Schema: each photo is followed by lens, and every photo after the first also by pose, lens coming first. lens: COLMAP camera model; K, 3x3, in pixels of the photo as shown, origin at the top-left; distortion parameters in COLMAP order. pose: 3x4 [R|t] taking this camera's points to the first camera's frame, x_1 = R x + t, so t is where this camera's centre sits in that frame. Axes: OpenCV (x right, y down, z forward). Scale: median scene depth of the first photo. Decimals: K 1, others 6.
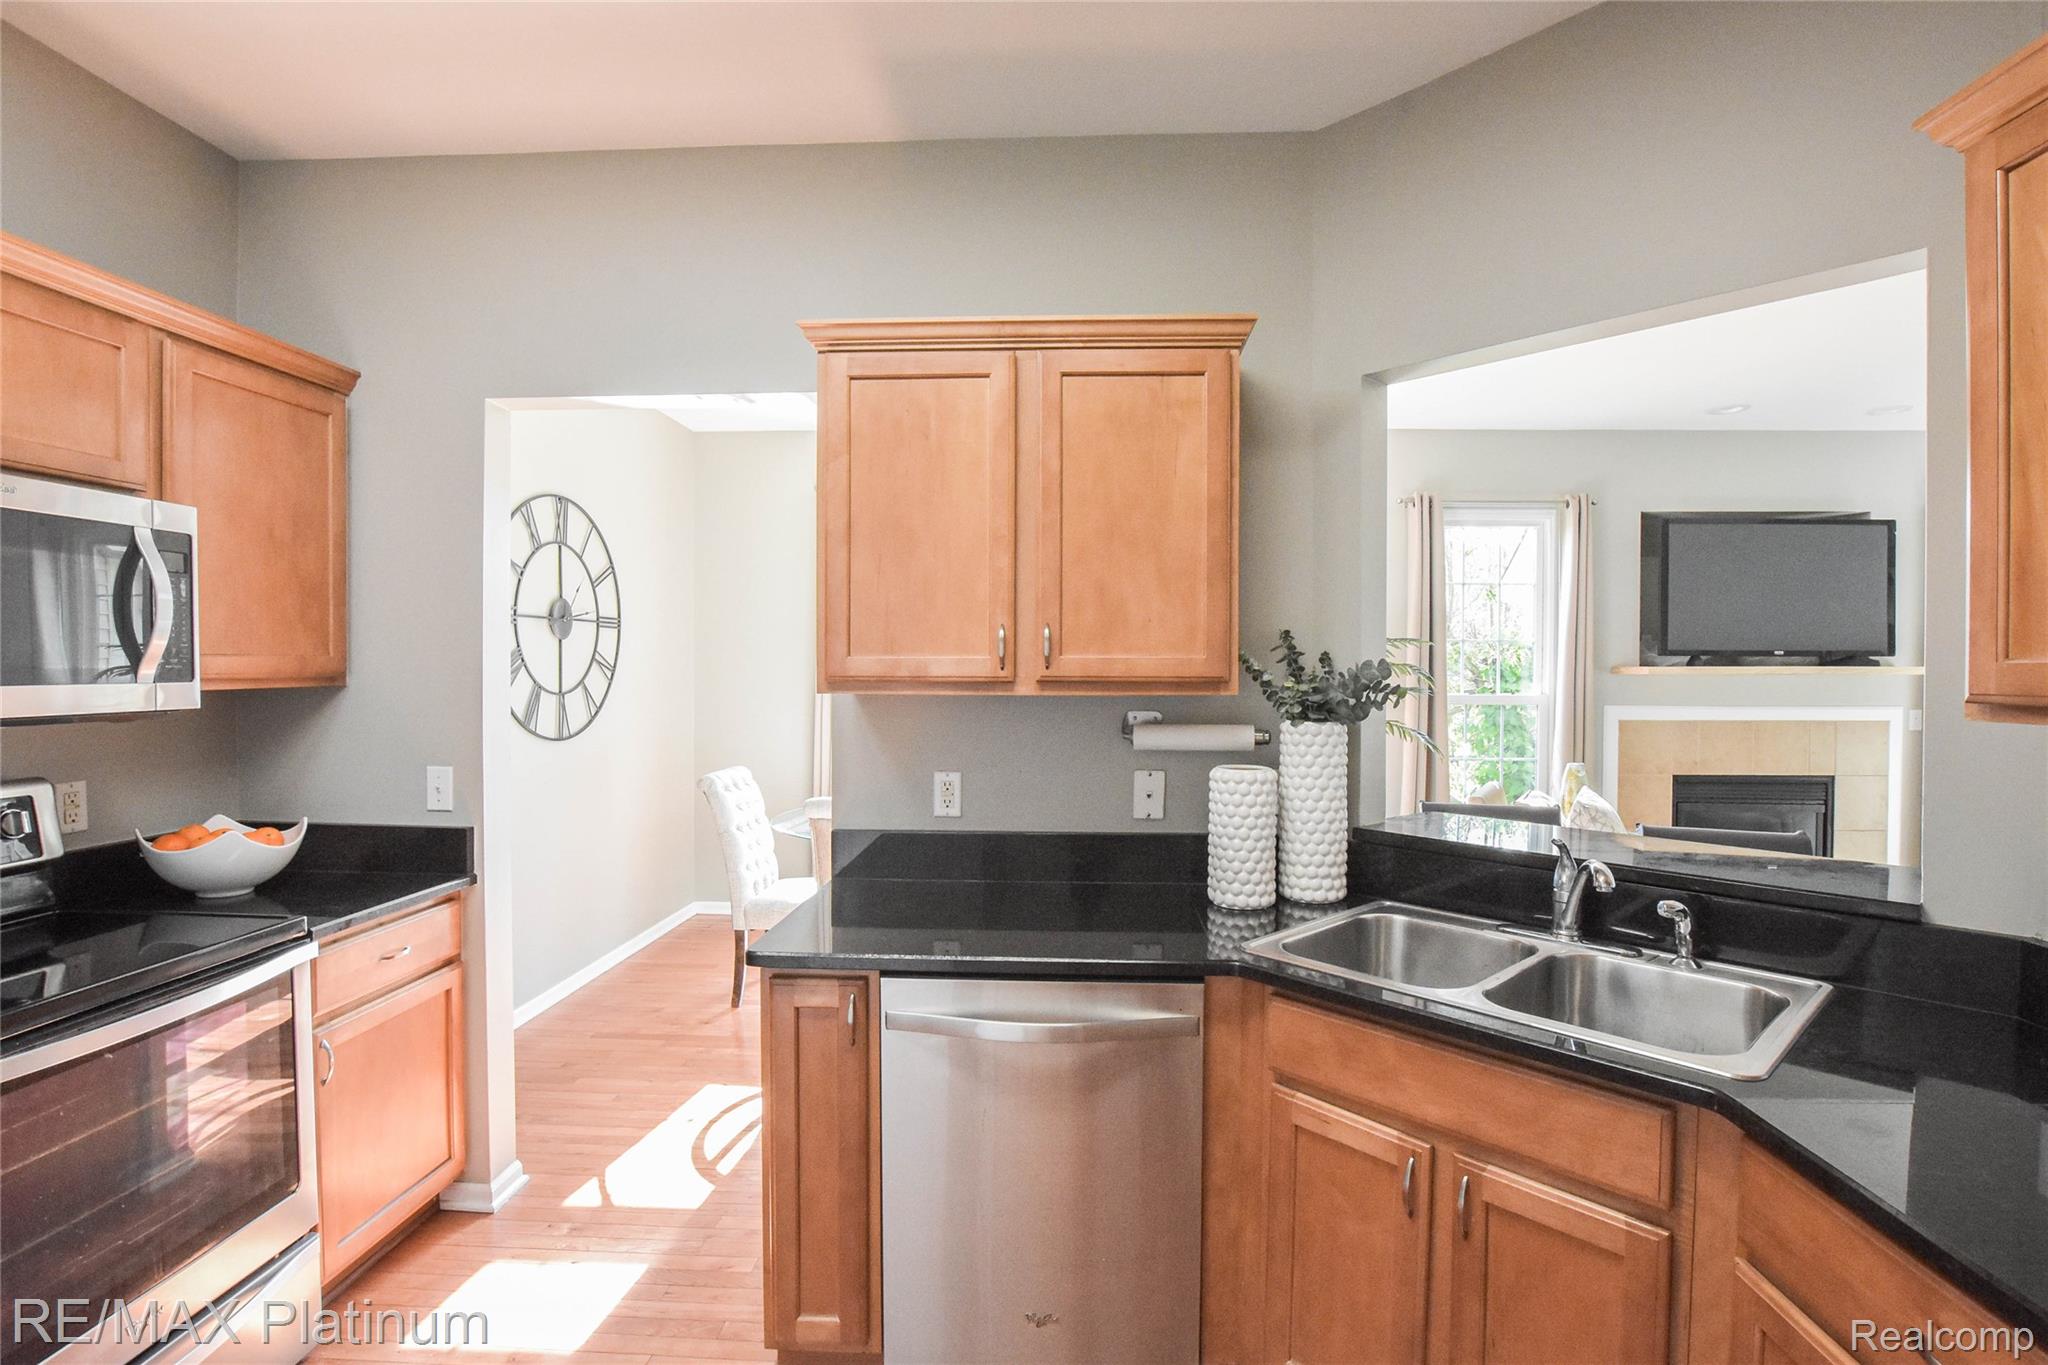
lens RADIAL K [[923.7, 0, 1024.0], [0, 923.7, 682.5], [0, 0, 1]] dist [-0.002523, -0.000453]
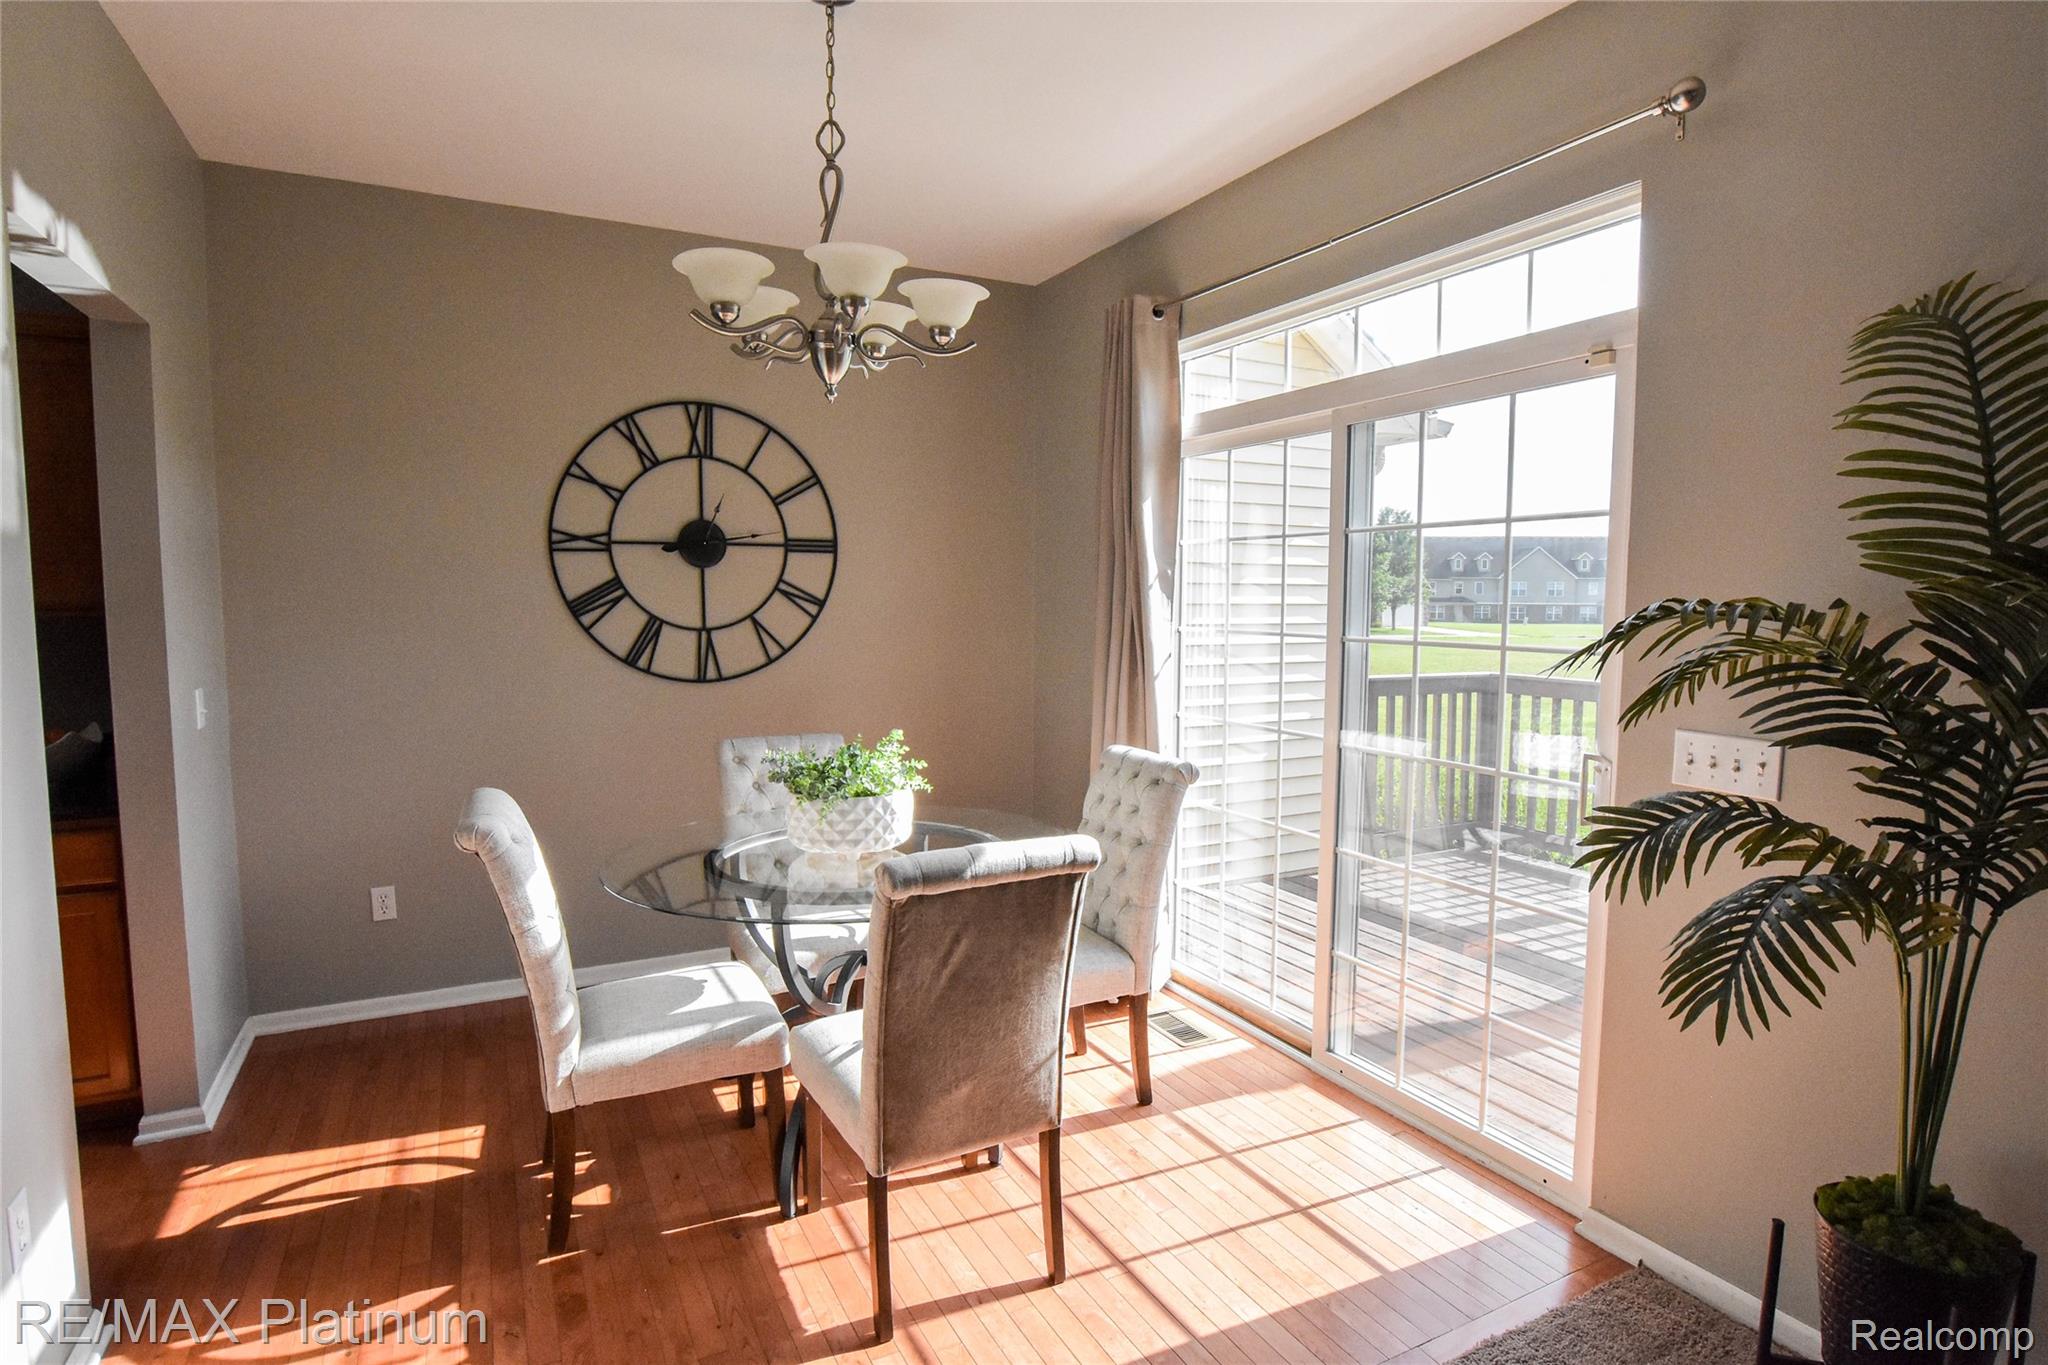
lens RADIAL K [[1019.1, 0, 1024.0], [0, 1019.1, 682.5], [0, 0, 1]] dist [-0.031379, -0.000779]
pose [[0.508633, 0.069793, -0.858150, 0.455162], [-0.014116, 0.997251, 0.072739, -0.011350], [0.860868, -0.024884, 0.508220, 0.715159]]
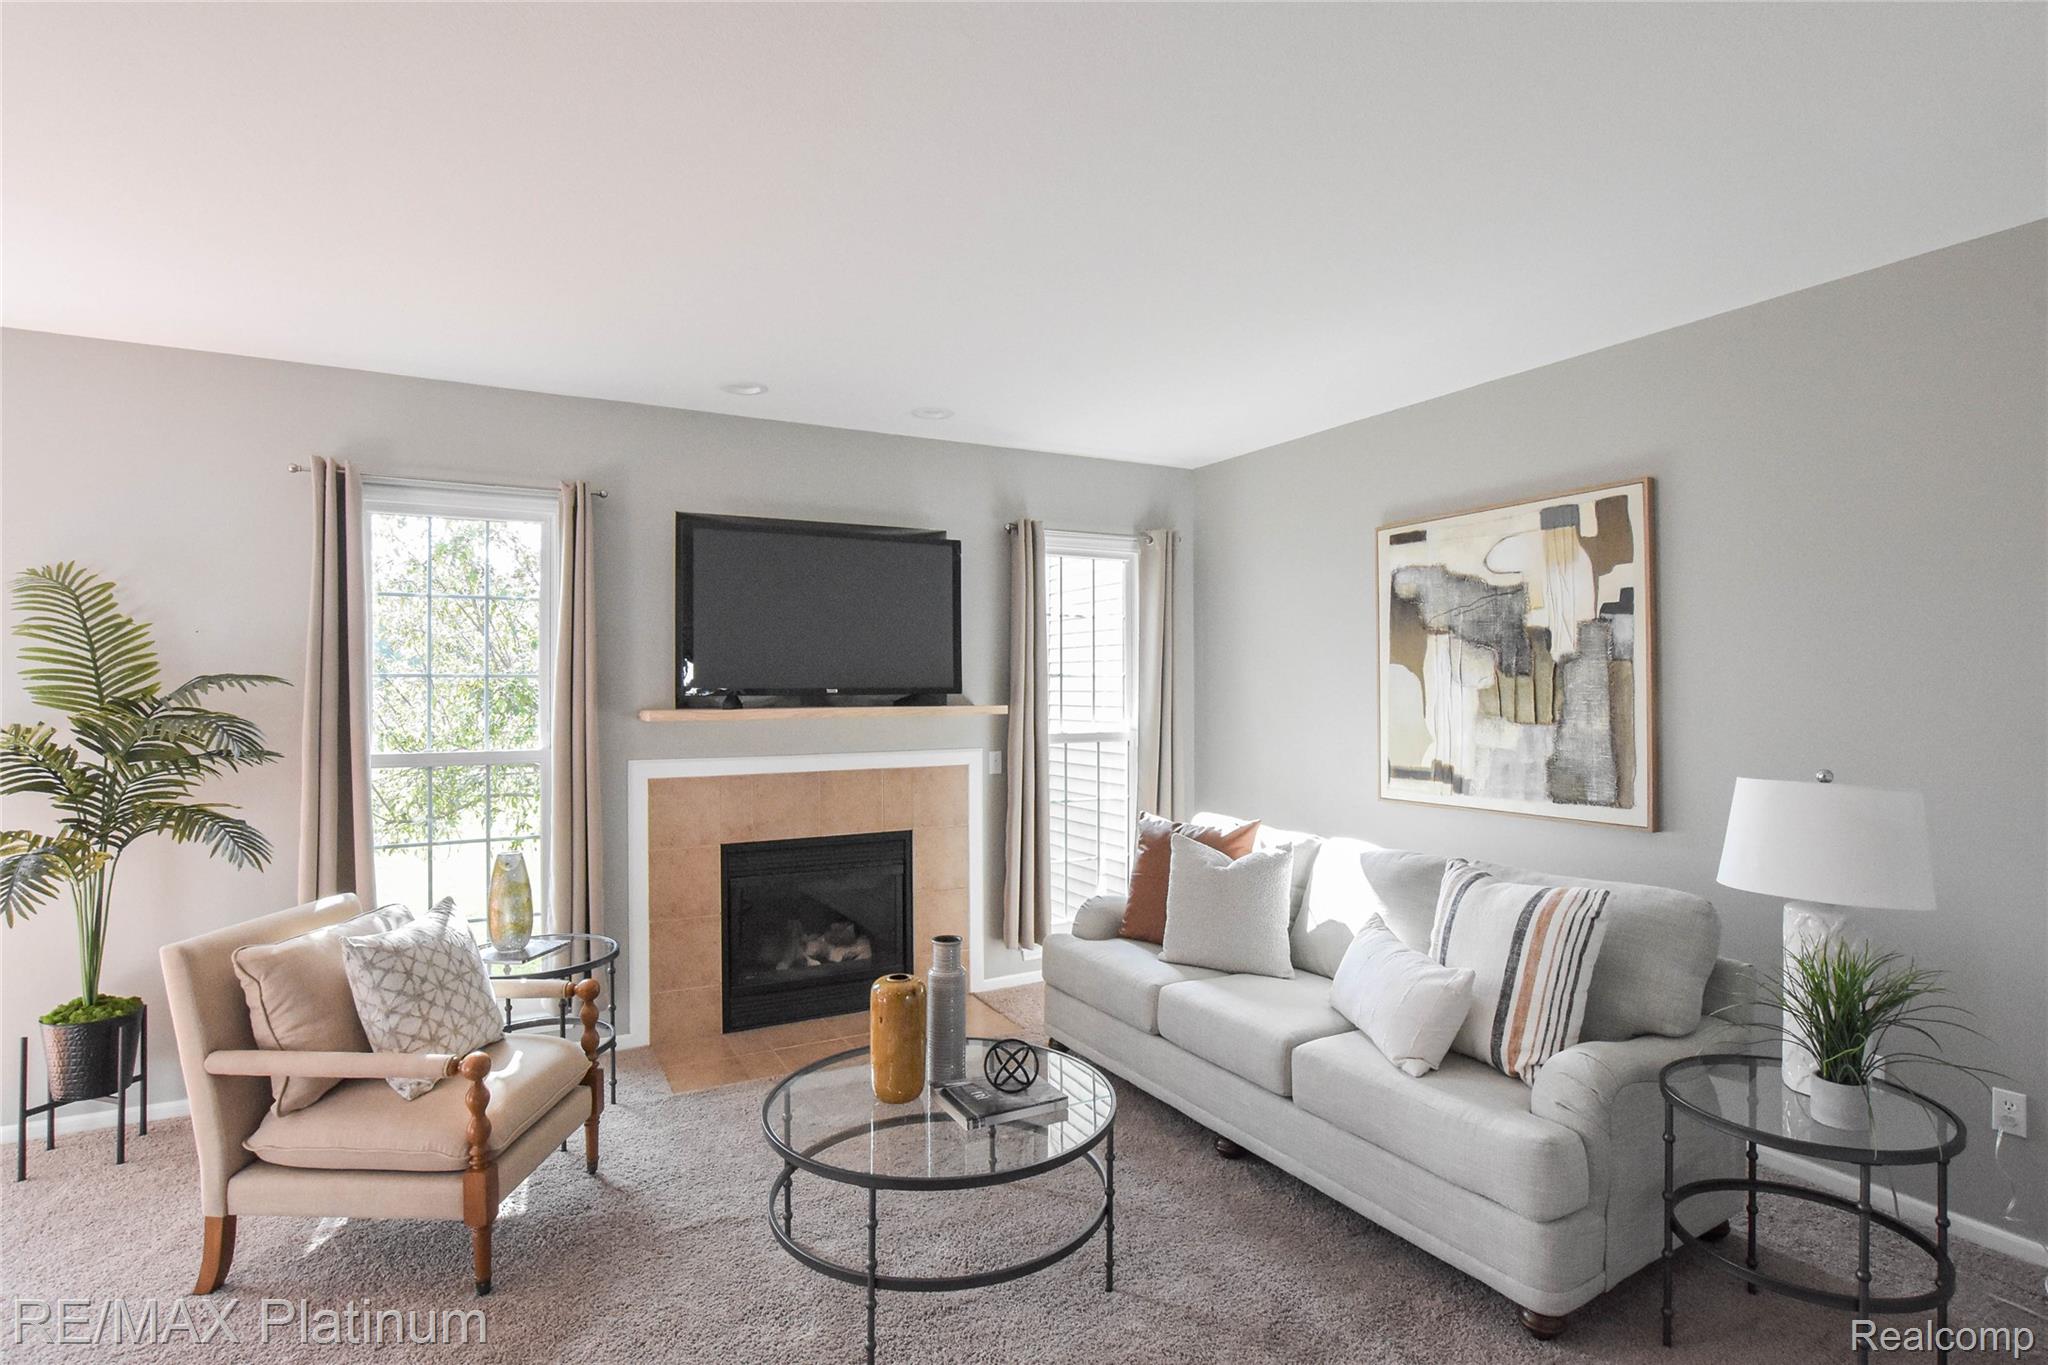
lens RADIAL K [[1085.2, 0, 1024.0], [0, 1085.2, 682.5], [0, 0, 1]] dist [0.014027, 0.000319]
pose [[0.862831, -0.004062, 0.505476, 0.520925], [0.010846, 0.999886, -0.010478, -0.030921], [-0.505376, 0.014523, 0.862777, 0.066895]]
